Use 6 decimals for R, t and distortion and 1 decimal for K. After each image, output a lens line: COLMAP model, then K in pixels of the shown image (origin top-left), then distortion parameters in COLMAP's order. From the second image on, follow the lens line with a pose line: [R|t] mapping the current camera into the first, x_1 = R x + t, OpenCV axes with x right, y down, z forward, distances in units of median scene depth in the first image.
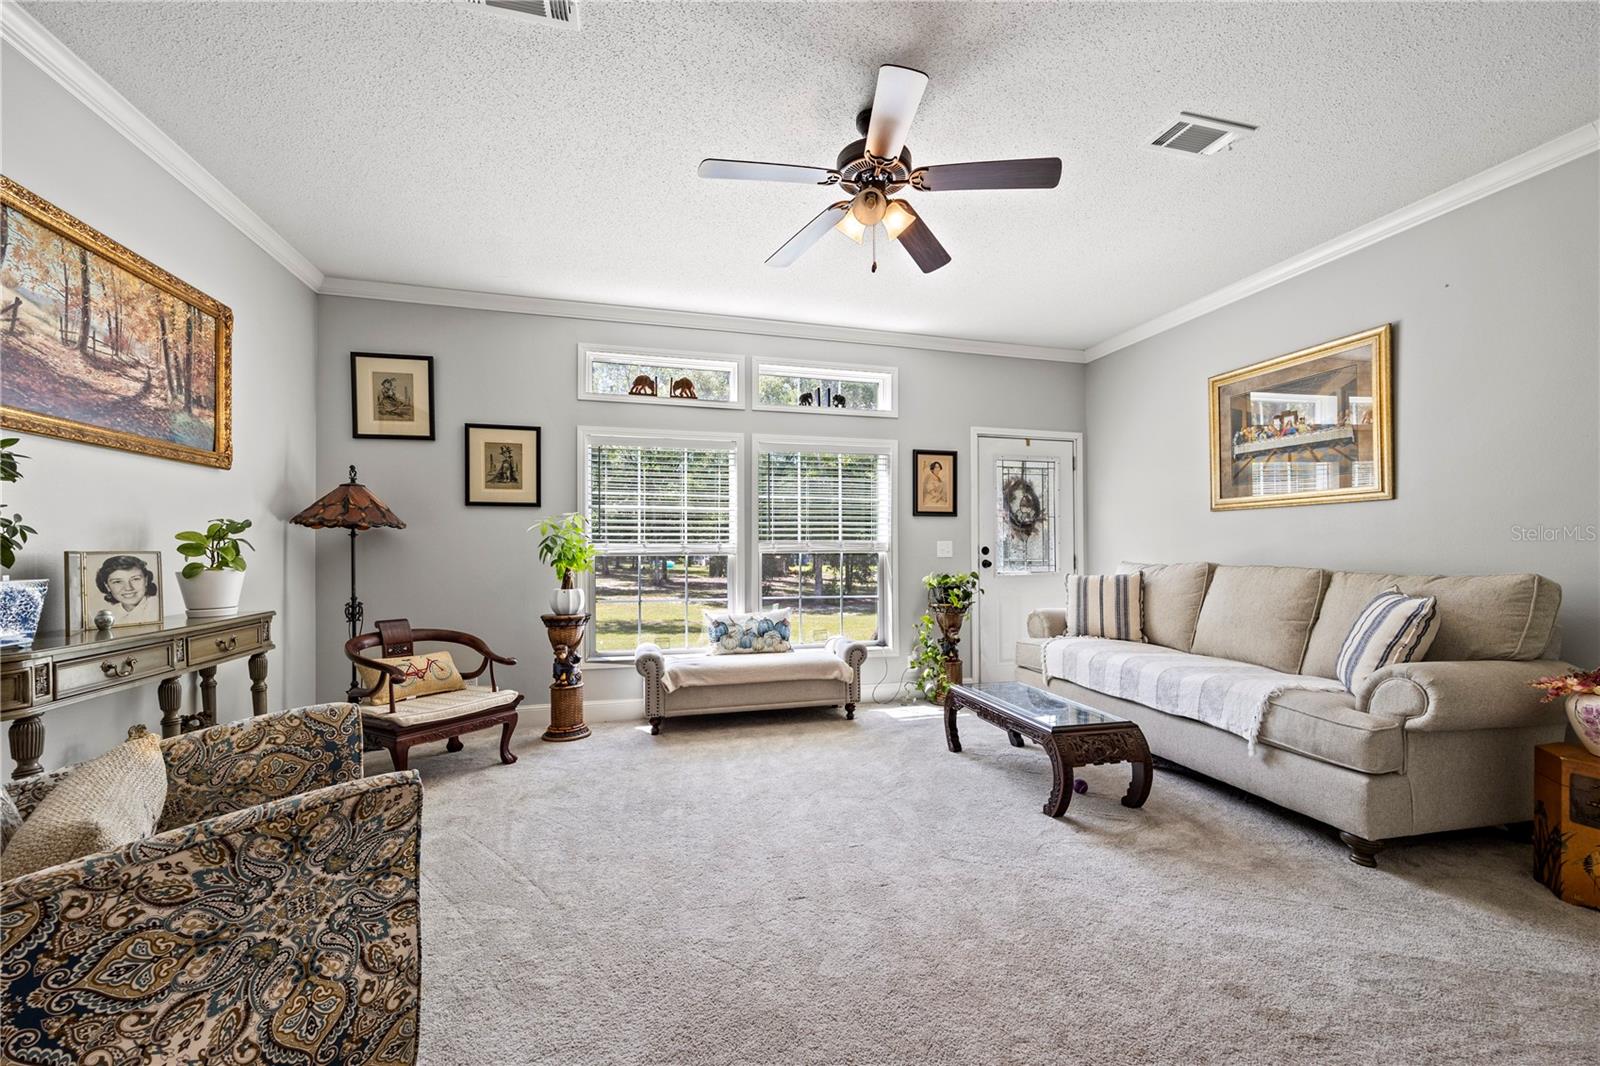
lens RADIAL K [[635.2, 0, 812.2], [0, 635.2, 537.1], [0, 0, 1]] dist [0.007283, 0.000813]
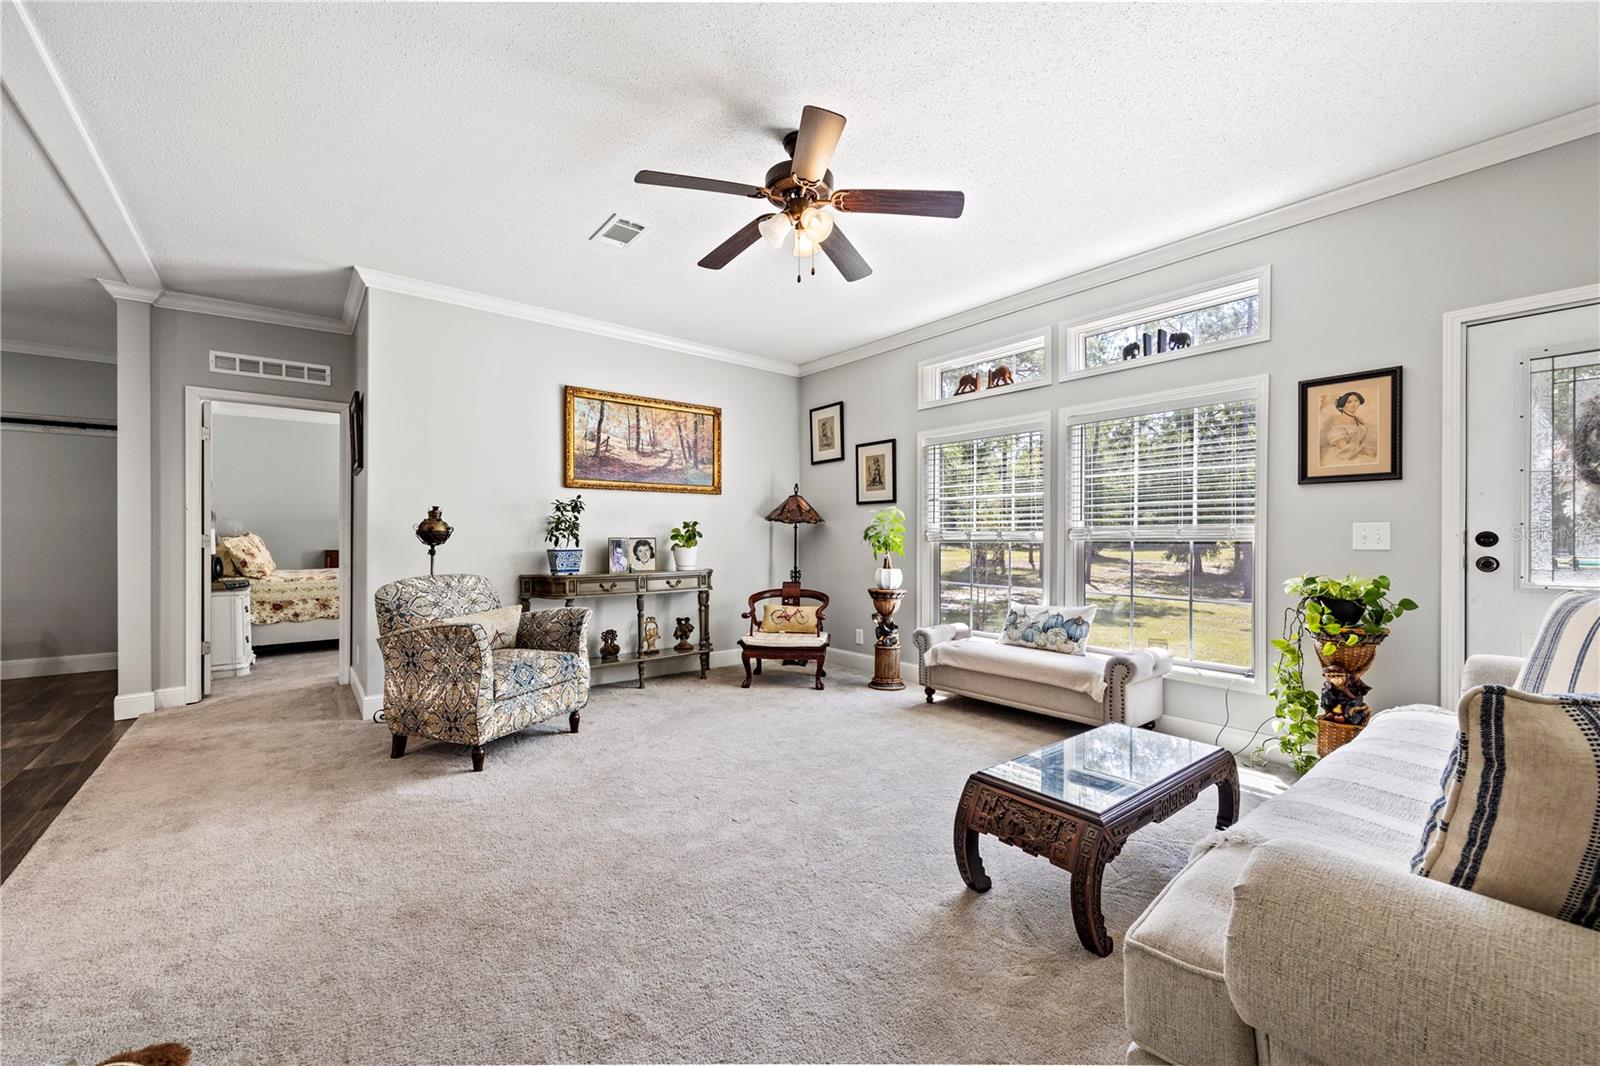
lens RADIAL K [[635.2, 0, 804.4], [0, 635.2, 527.9], [0, 0, 1]] dist [0.007283, 0.000813]
pose [[0.412572, -0.011908, -0.910847, 0.658646], [0.018775, 0.999813, -0.004567, 0.004819], [0.910732, -0.015217, 0.412718, 0.333982]]
